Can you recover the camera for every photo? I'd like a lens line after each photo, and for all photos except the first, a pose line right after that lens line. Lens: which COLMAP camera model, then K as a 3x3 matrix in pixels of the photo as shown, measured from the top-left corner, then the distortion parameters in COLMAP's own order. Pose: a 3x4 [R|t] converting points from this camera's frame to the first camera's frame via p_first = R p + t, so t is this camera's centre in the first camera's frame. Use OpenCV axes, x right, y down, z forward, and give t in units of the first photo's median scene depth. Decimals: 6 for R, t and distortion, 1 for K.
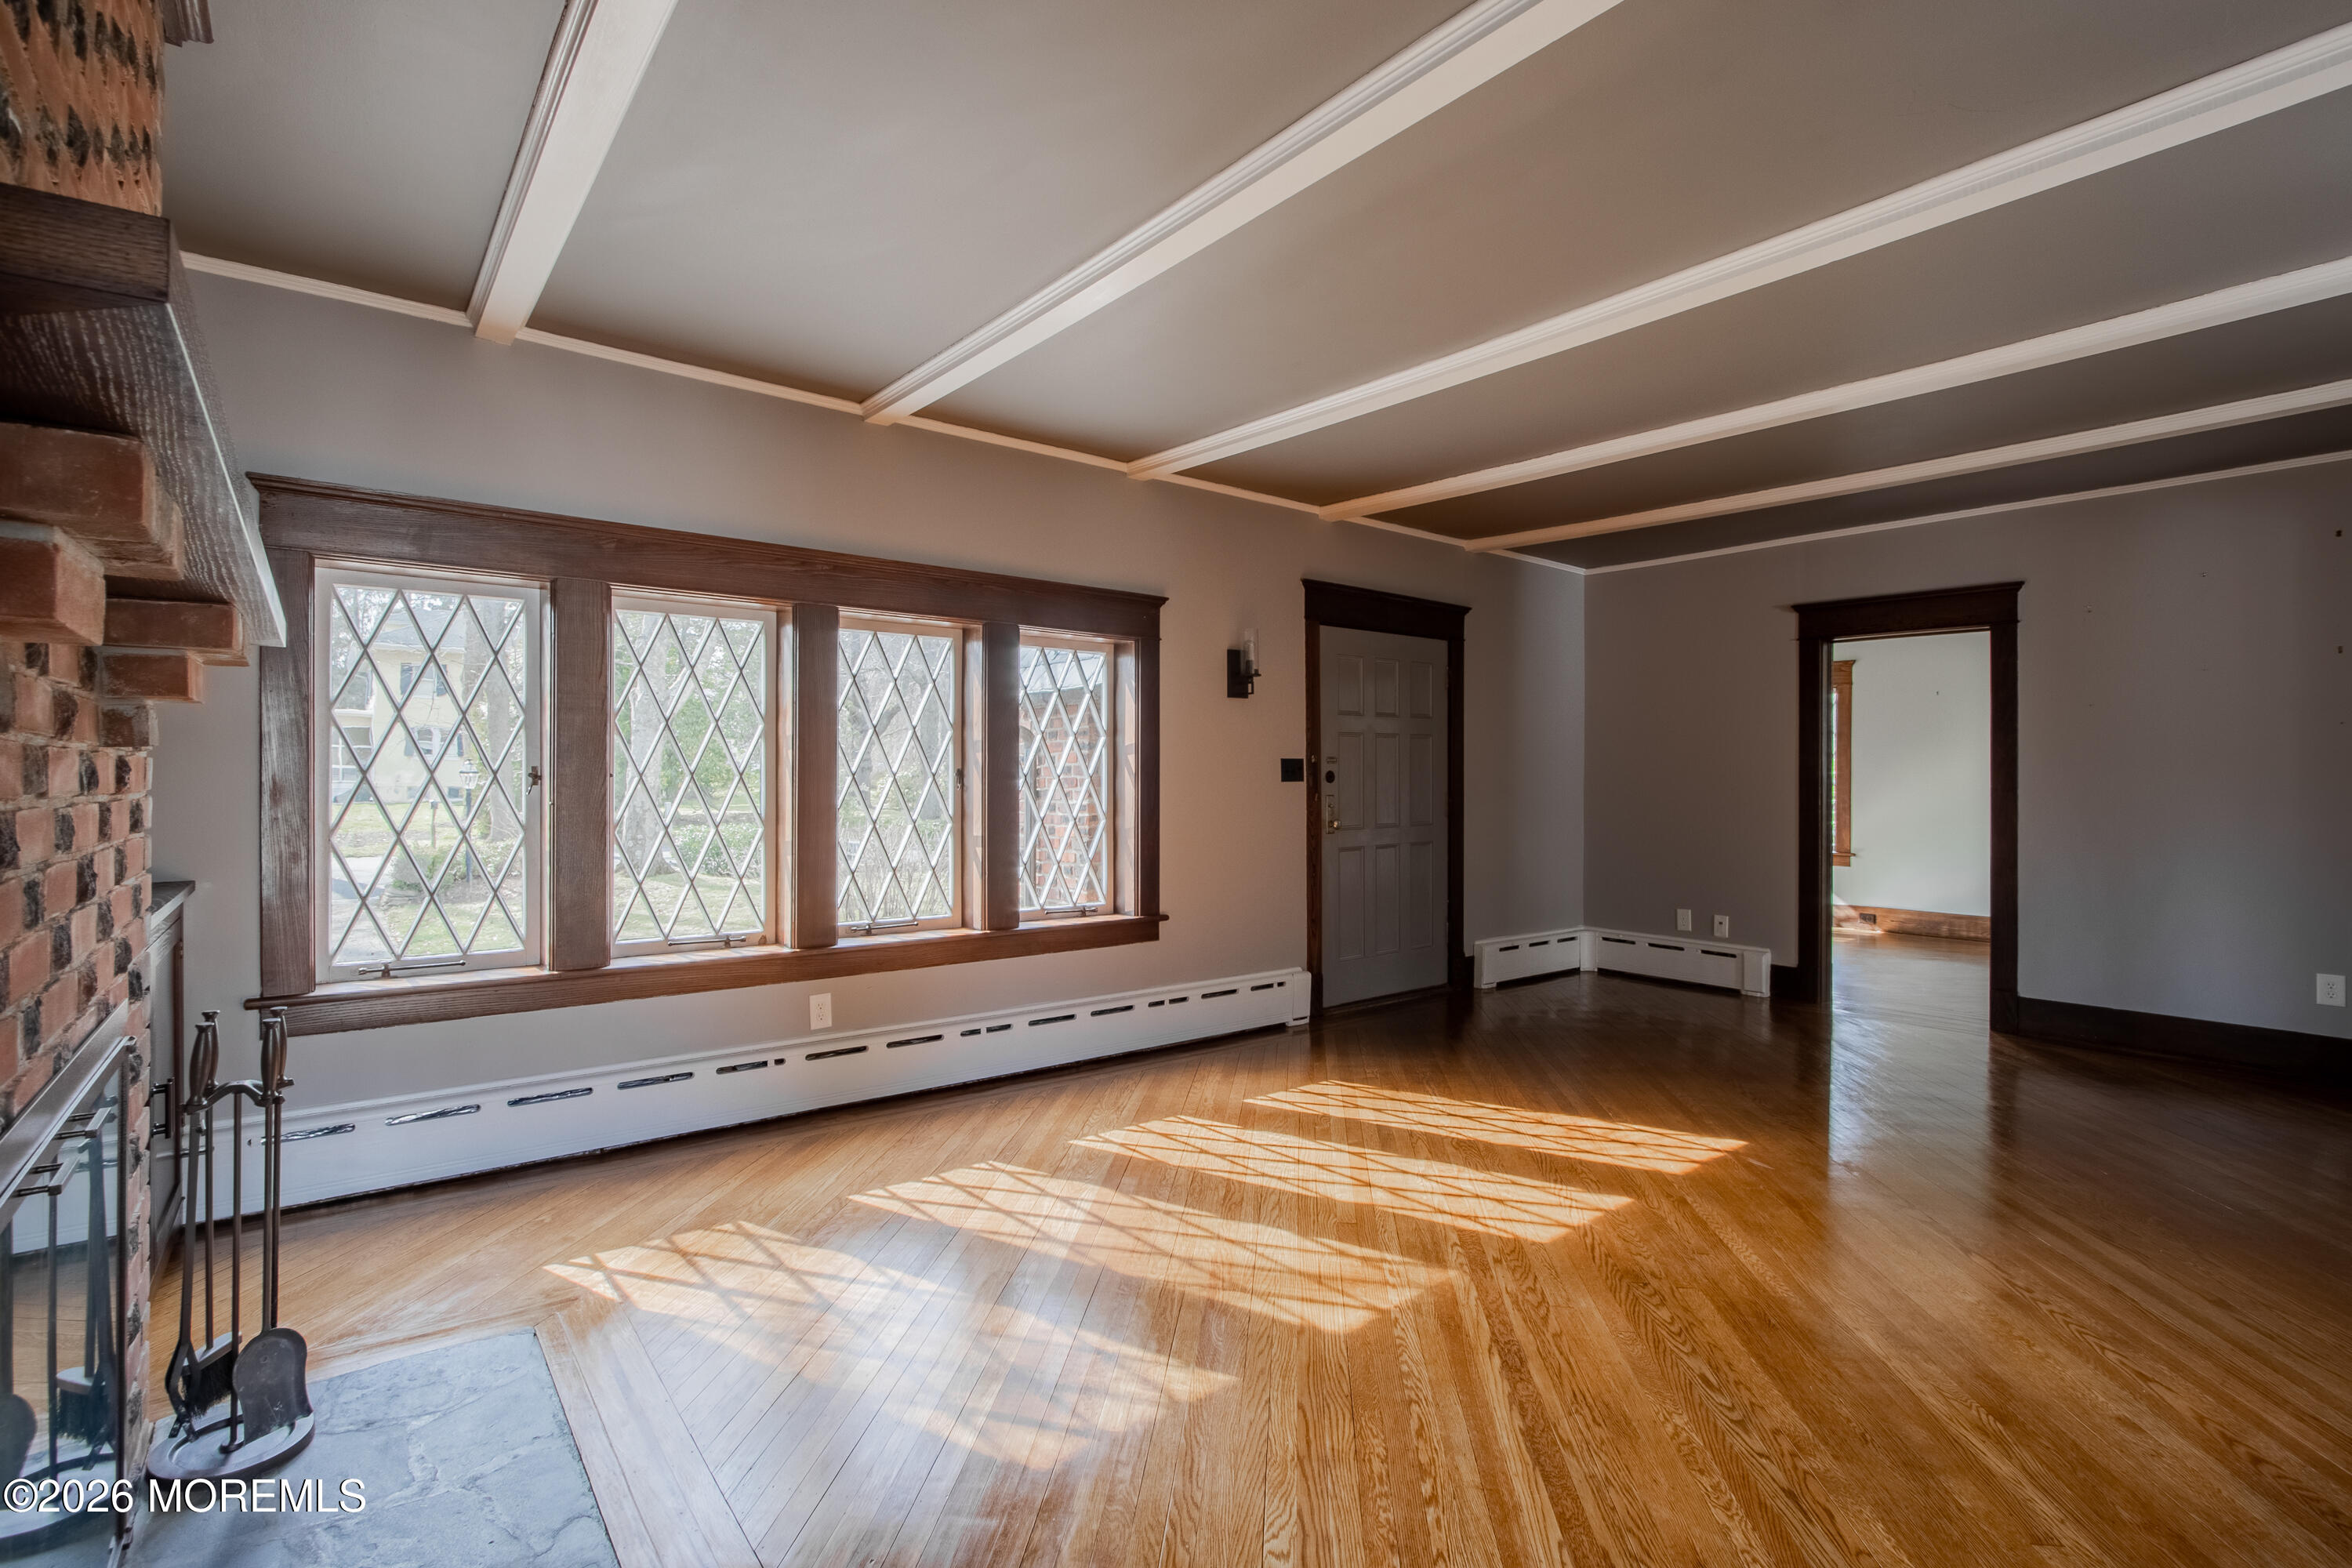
lens RADIAL K [[1087.8, 0, 1155.9], [0, 1087.8, 774.2], [0, 0, 1]] dist [-0.017091, 0.003067]
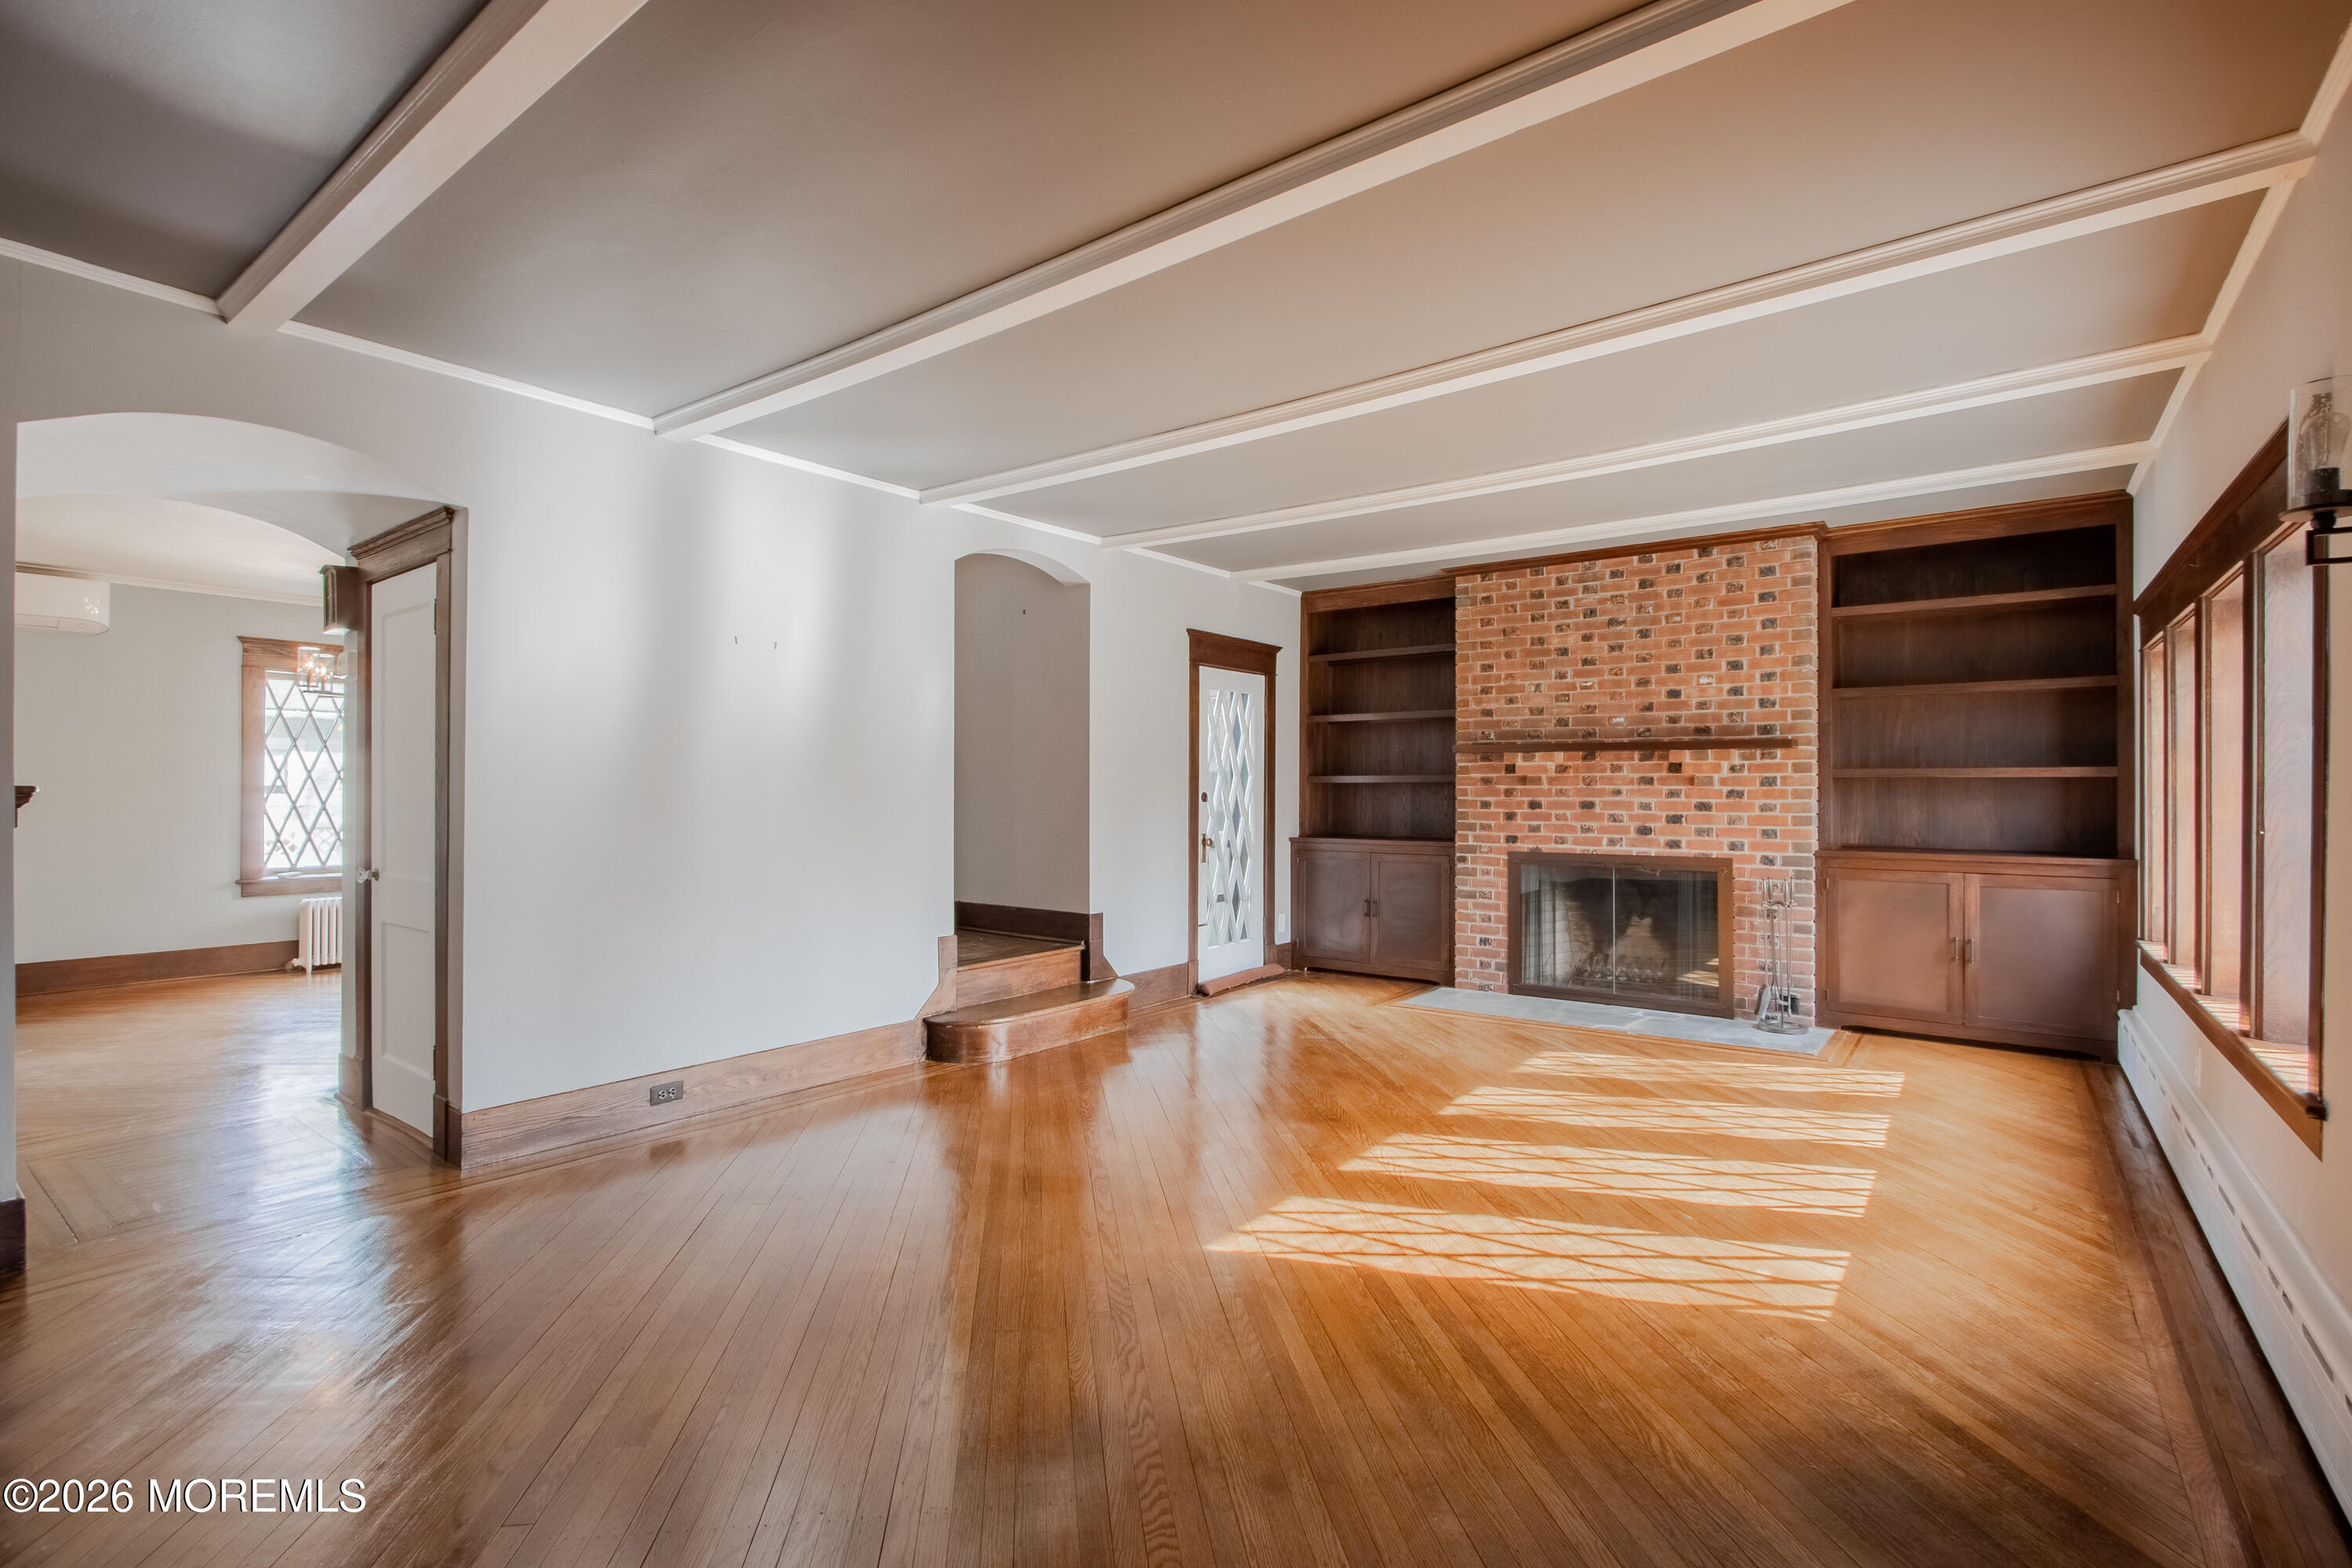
lens RADIAL K [[1087.8, 0, 1163.4], [0, 1087.8, 790.2], [0, 0, 1]] dist [-0.017091, 0.003067]
pose [[-0.968222, -0.007925, -0.249965, 0.701105], [-0.006310, 0.999954, -0.007263, 0.009395], [0.250011, -0.005455, -0.968228, 1.597353]]
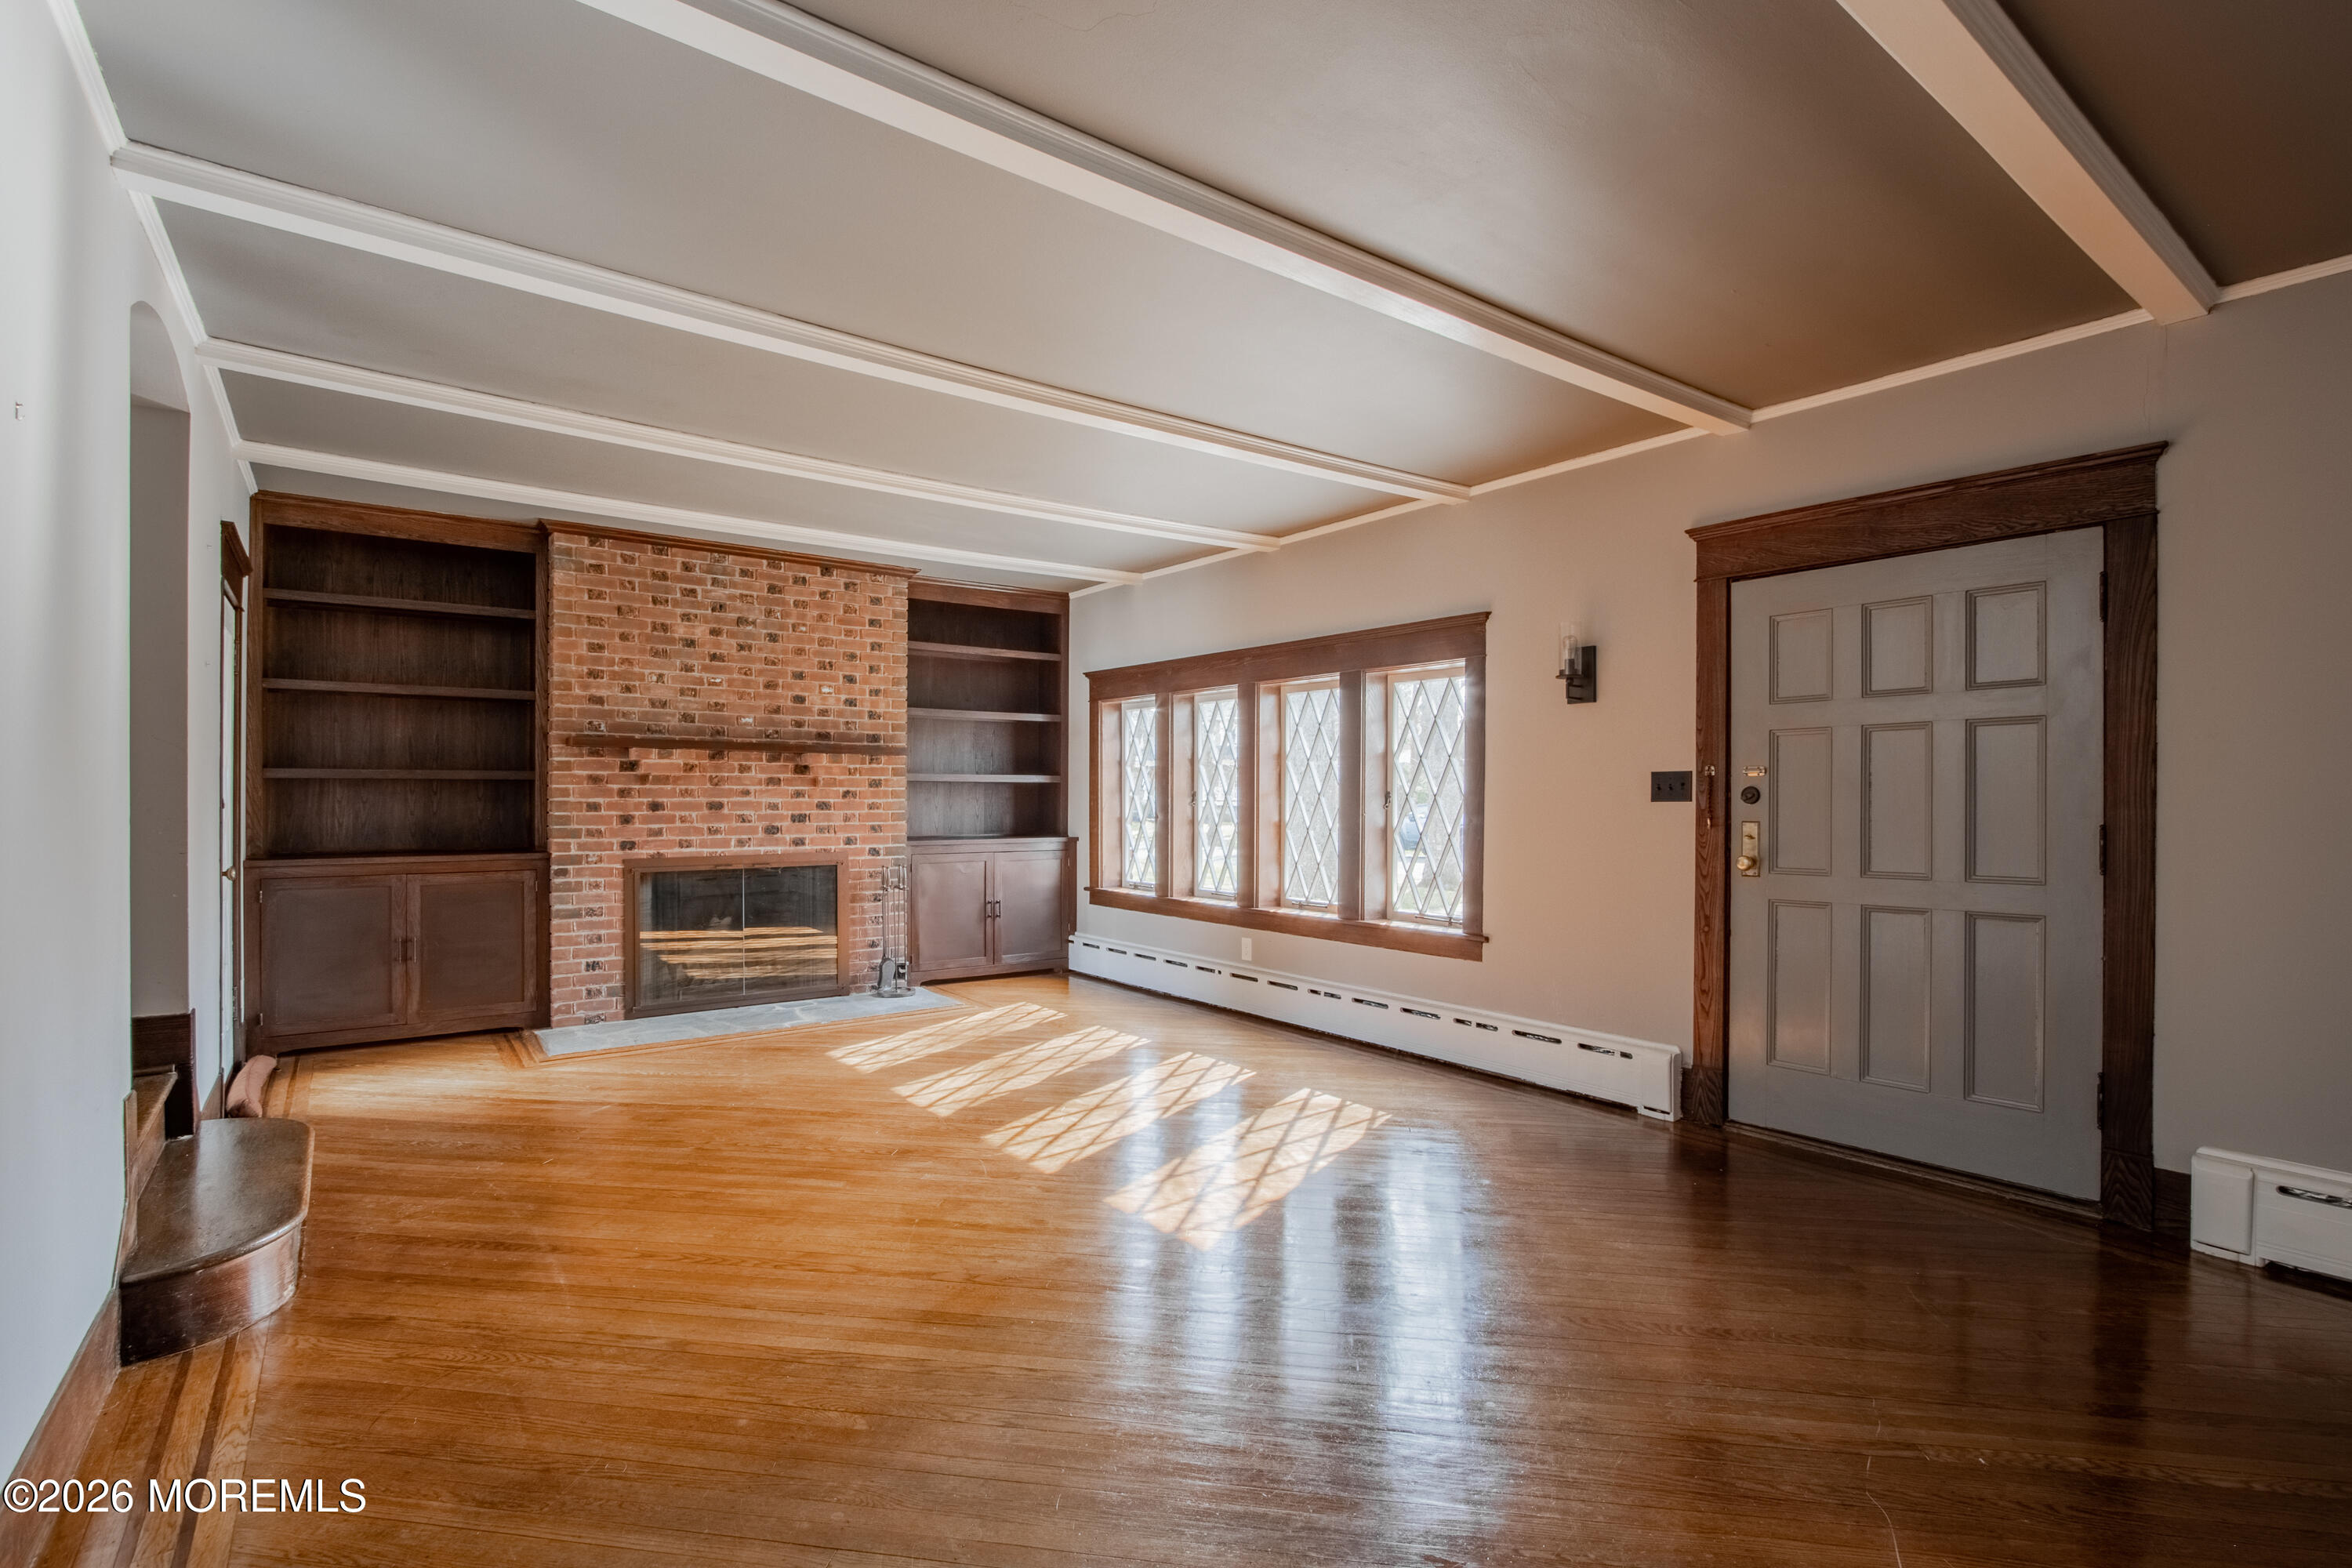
lens RADIAL K [[1087.8, 0, 1161.3], [0, 1087.8, 802.7], [0, 0, 1]] dist [-0.017091, 0.003067]
pose [[-0.018995, 0.003265, -0.999814, 1.212372], [0.000352, 0.999995, 0.003259, 0.006479], [0.999820, -0.000290, -0.018996, 0.891184]]
